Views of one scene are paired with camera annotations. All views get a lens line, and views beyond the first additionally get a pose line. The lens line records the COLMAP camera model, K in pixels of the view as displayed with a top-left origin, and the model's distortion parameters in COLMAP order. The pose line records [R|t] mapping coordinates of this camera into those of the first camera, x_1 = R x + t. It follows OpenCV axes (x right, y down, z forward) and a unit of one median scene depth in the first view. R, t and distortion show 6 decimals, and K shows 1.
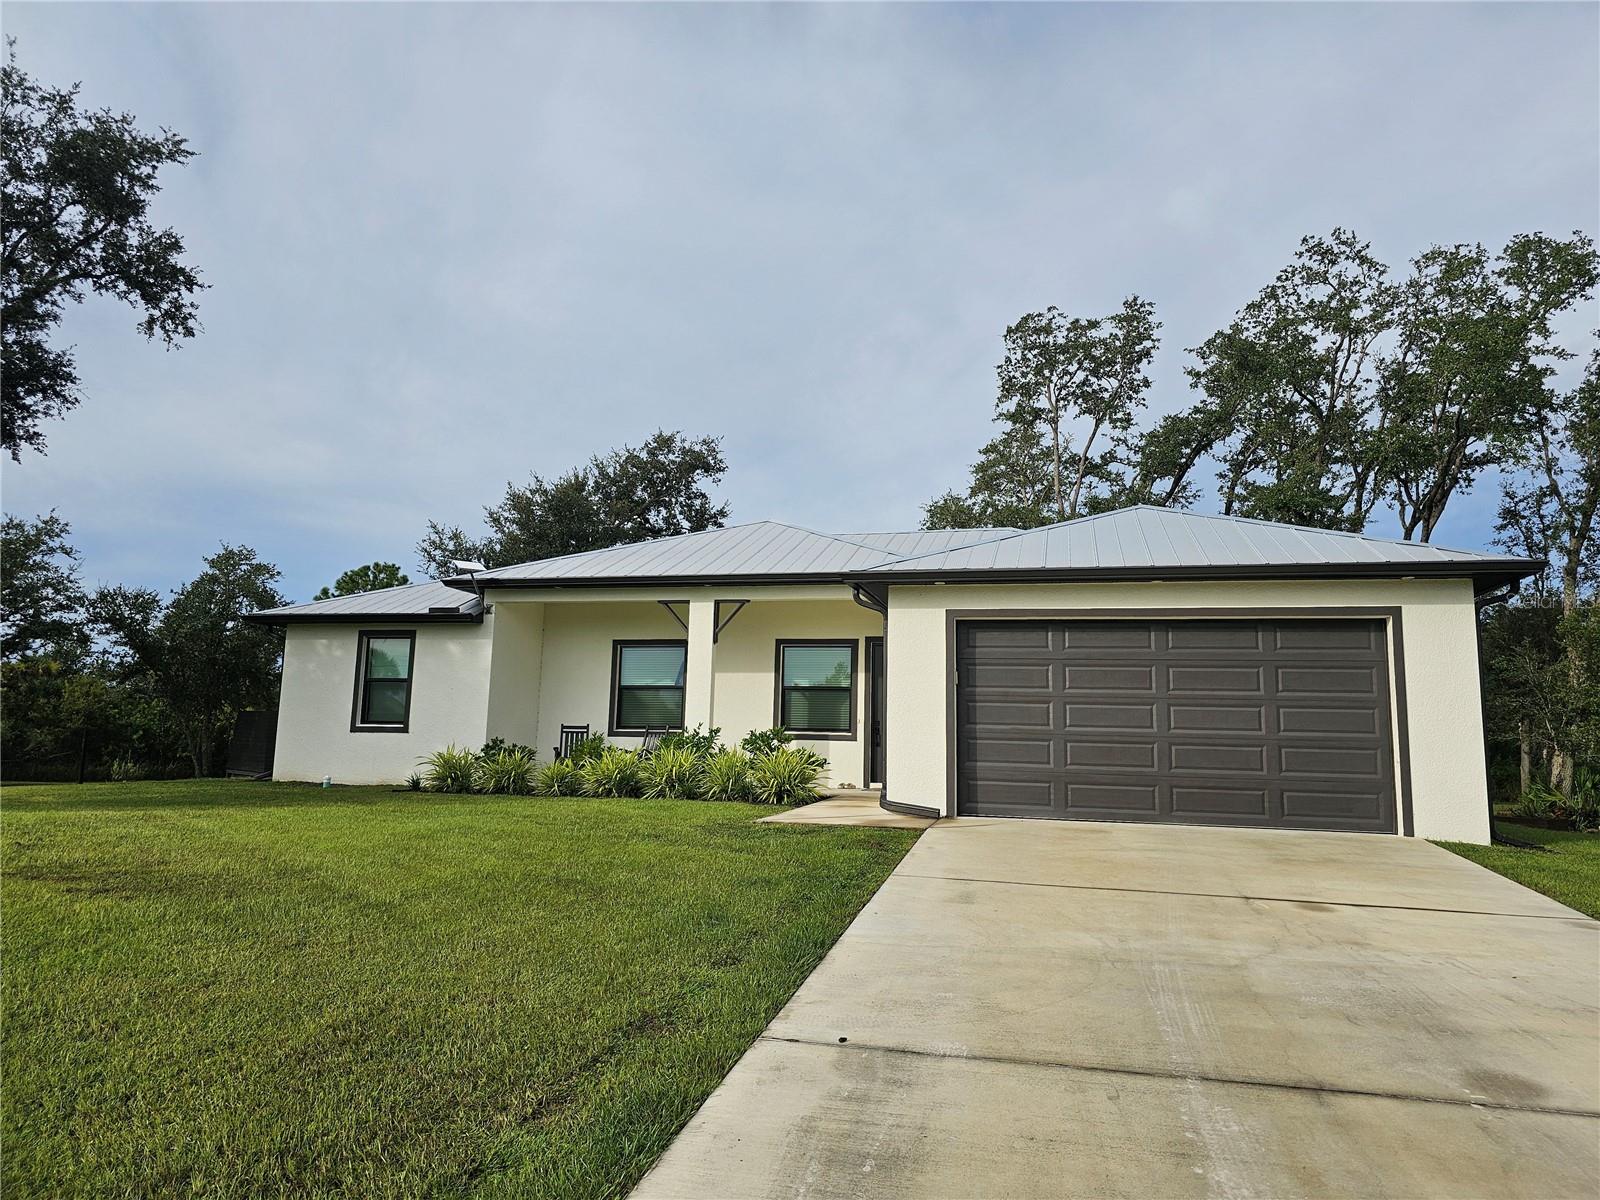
lens RADIAL K [[1072.1, 0, 810.5], [0, 1072.1, 602.6], [0, 0, 1]] dist [0.089734, -0.108547]
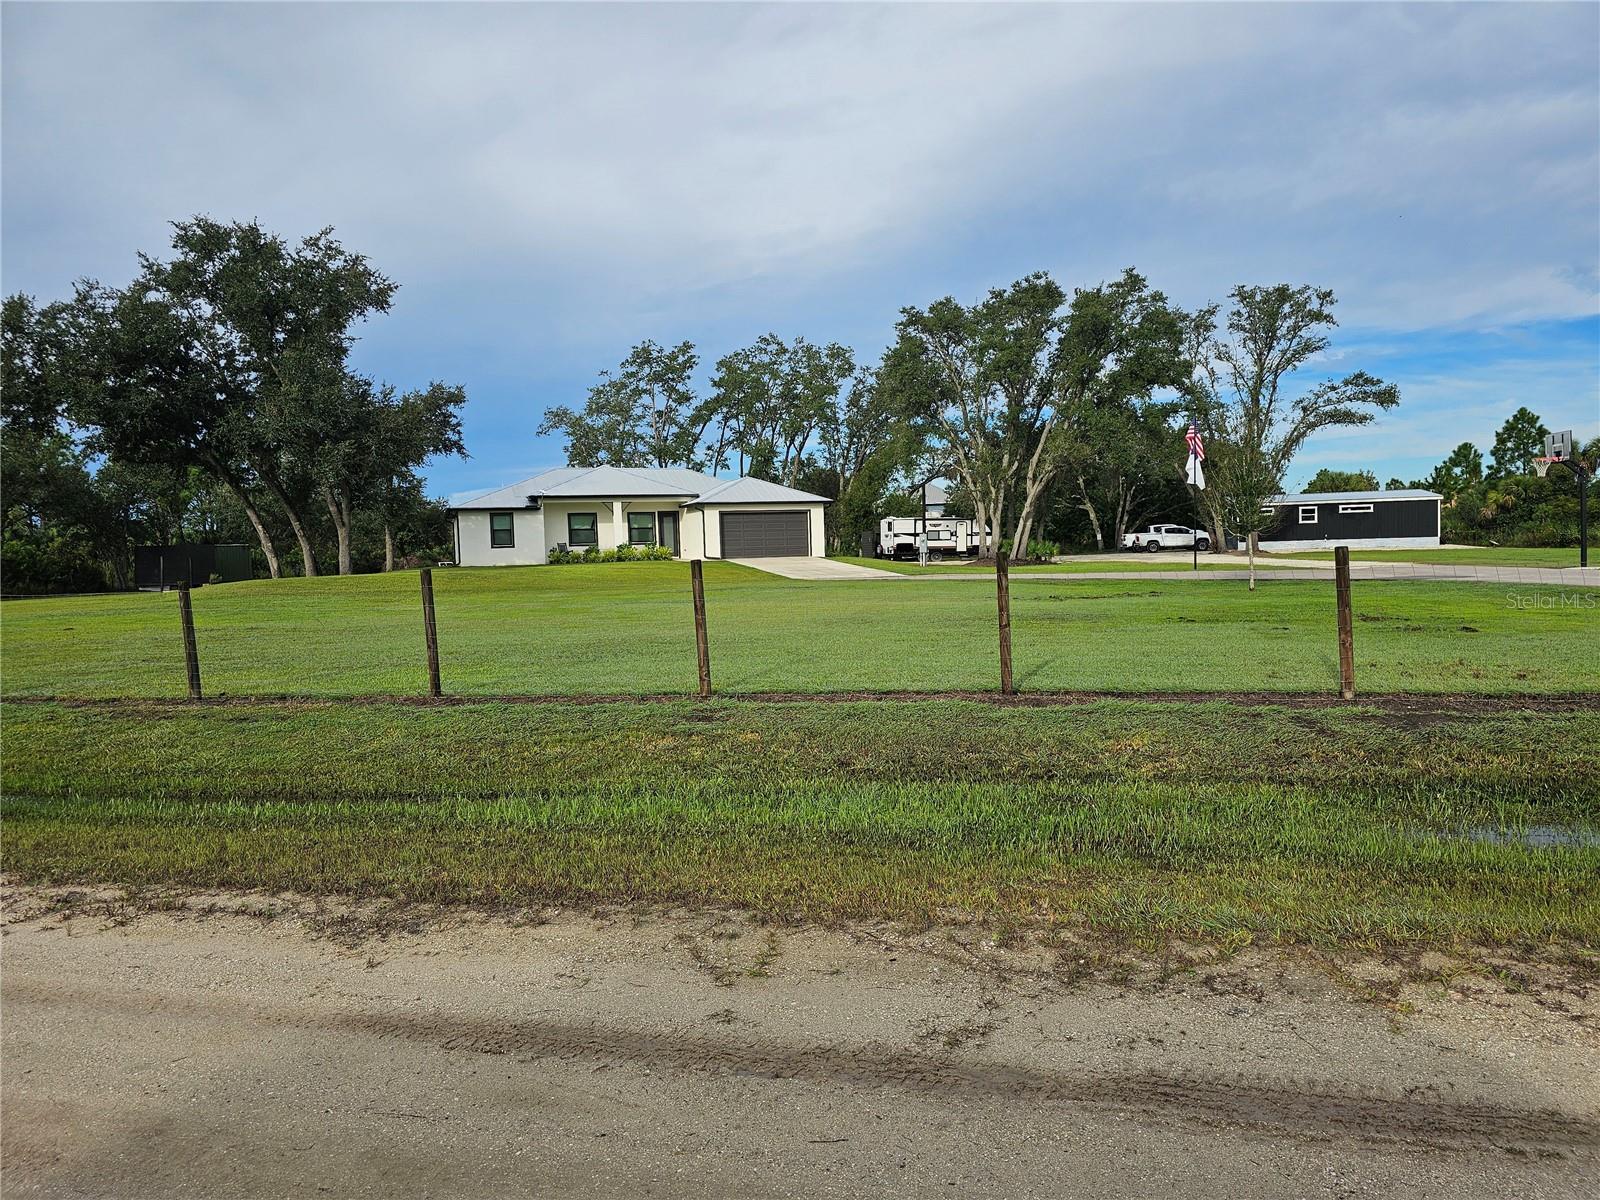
lens RADIAL K [[1032.2, 0, 860.4], [0, 1032.2, 601.2], [0, 0, 1]] dist [0.086117, 0.000526]
pose [[0.817474, -0.076613, 0.570847, -0.755135], [-0.027713, 0.984734, 0.171846, -0.152646], [-0.575298, -0.156299, 0.802871, -1.124850]]
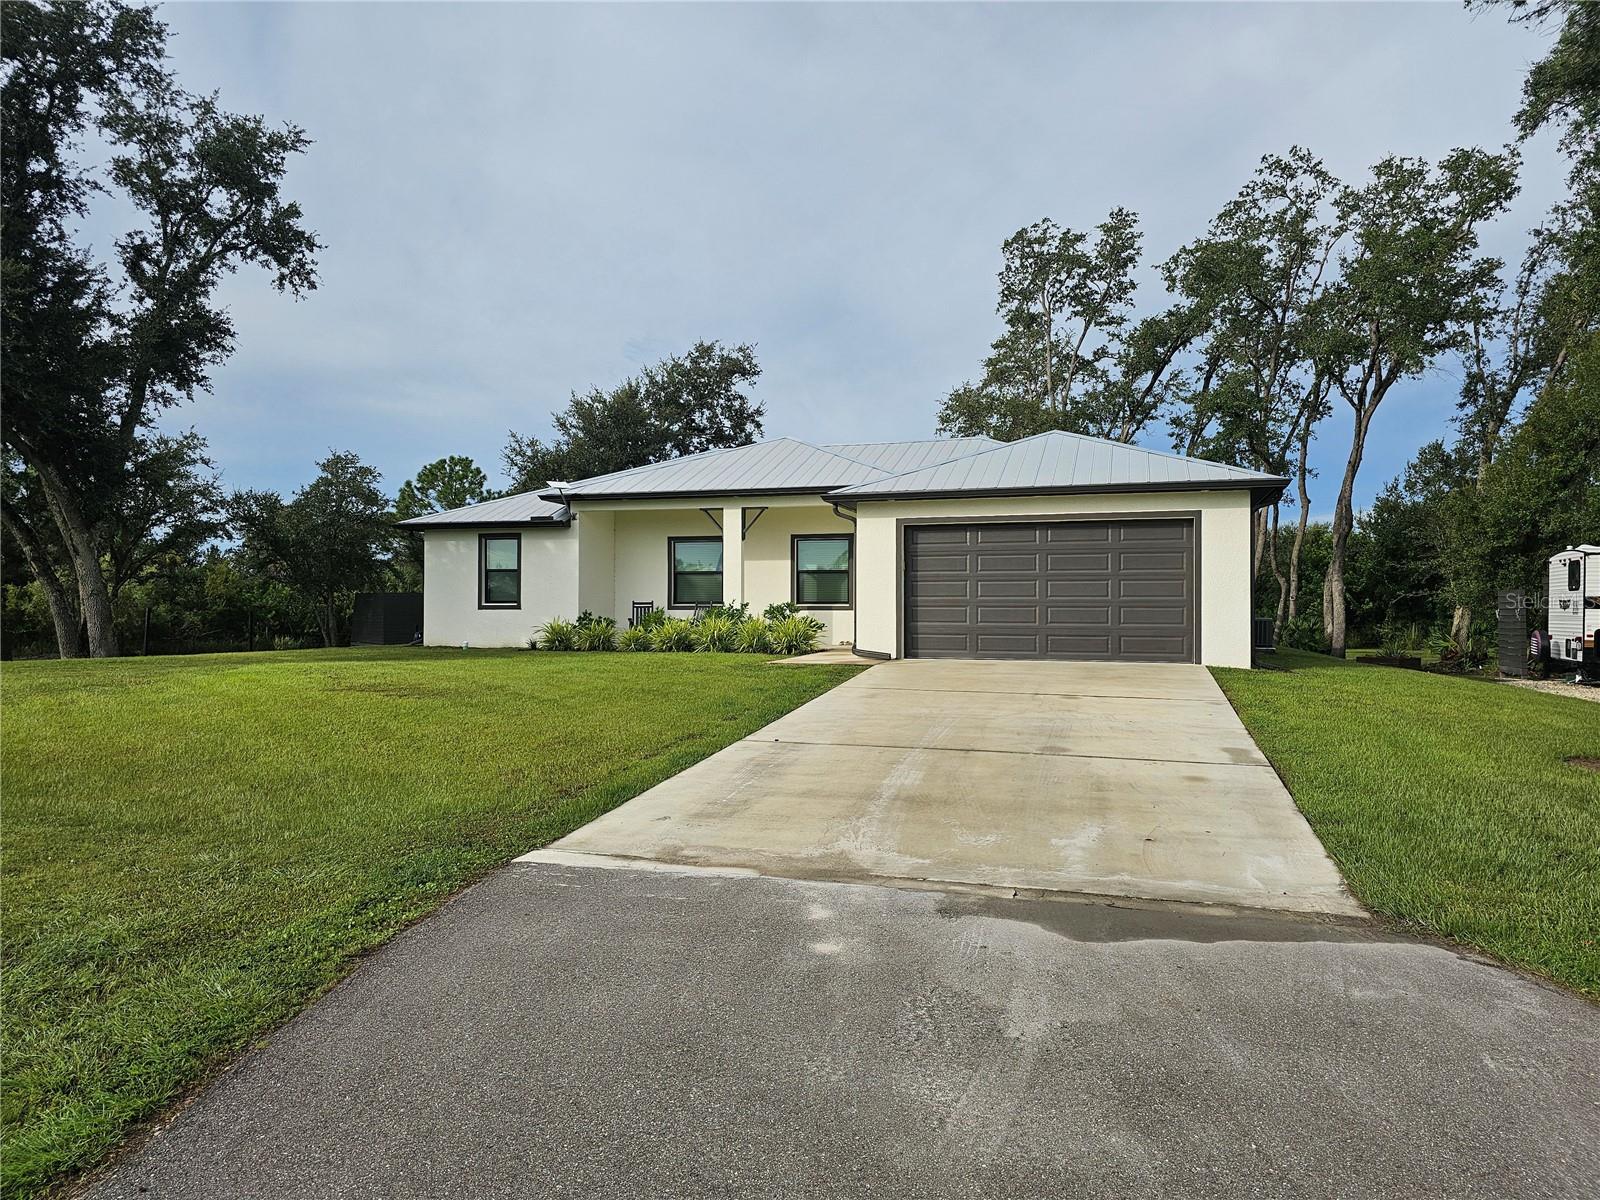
lens RADIAL K [[1072.1, 0, 810.5], [0, 1072.1, 602.6], [0, 0, 1]] dist [0.089734, -0.108547]
pose [[0.998488, -0.019363, -0.051447, 0.035883], [0.025371, 0.992590, 0.118834, -0.023715], [0.048765, -0.119960, 0.991580, -0.192523]]
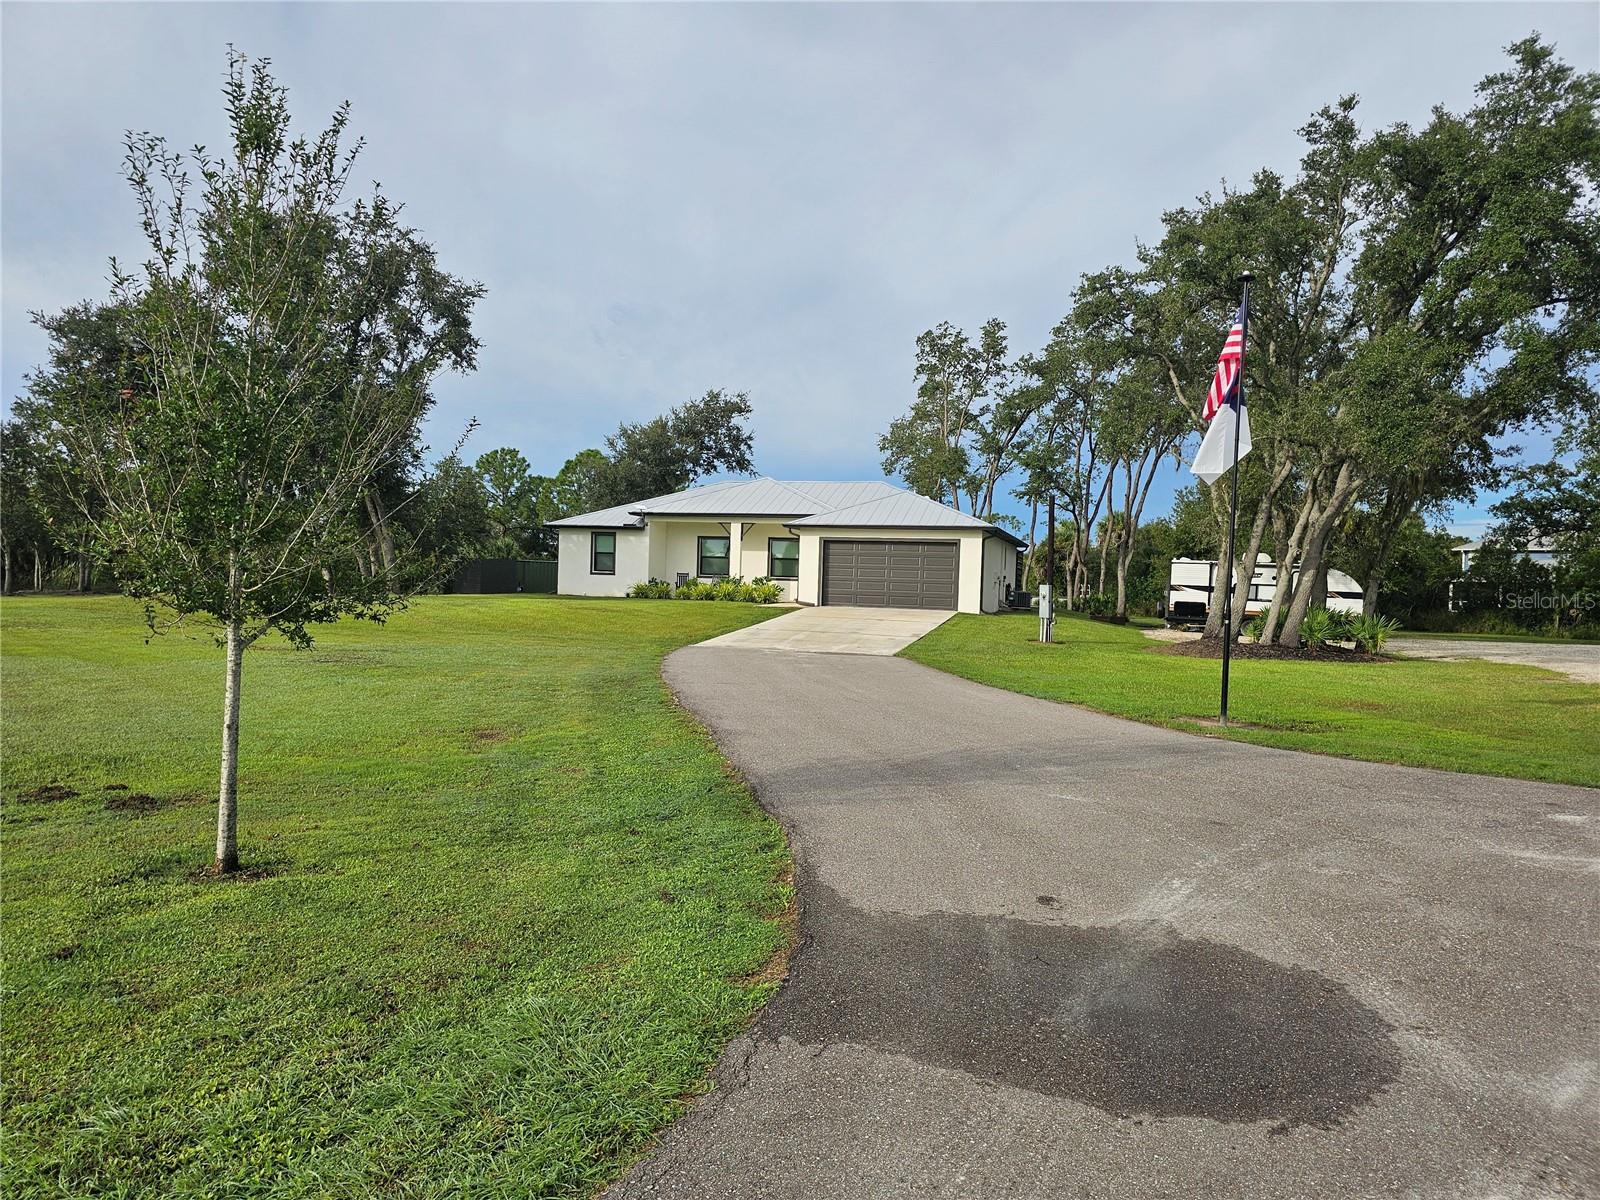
lens RADIAL K [[1072.1, 0, 810.5], [0, 1072.1, 602.6], [0, 0, 1]] dist [0.089734, -0.108547]
pose [[0.999330, 0.010630, -0.035017, 0.089326], [-0.005306, 0.988859, 0.148758, -0.108022], [0.036208, -0.148472, 0.988253, -0.825924]]
